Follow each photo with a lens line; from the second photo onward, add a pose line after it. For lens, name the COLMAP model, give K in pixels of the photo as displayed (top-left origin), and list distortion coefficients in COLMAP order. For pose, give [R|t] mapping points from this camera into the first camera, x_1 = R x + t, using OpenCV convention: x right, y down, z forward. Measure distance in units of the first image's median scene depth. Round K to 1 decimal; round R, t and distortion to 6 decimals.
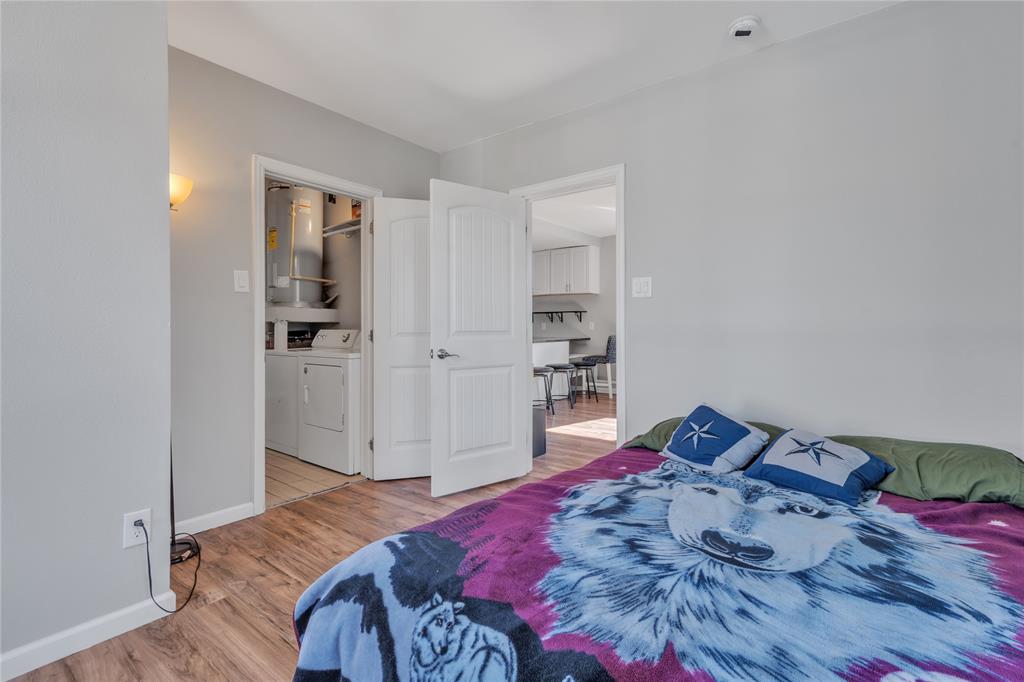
lens RADIAL K [[471.8, 0, 507.5], [0, 471.8, 321.2], [0, 0, 1]] dist [-0.002902, -0.000370]
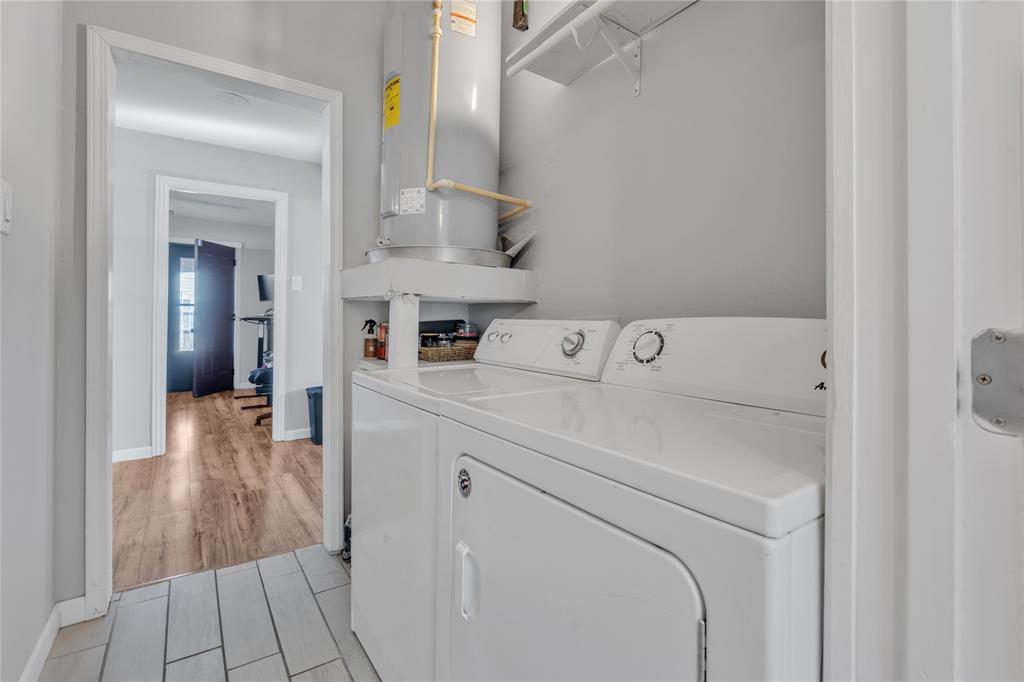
lens RADIAL K [[471.8, 0, 507.5], [0, 471.8, 321.2], [0, 0, 1]] dist [-0.002902, -0.000370]
pose [[0.957098, 0.019835, -0.289084, -0.271359], [-0.015853, 0.999745, 0.016108, 0.013172], [0.289330, -0.010834, 0.957168, 0.620754]]
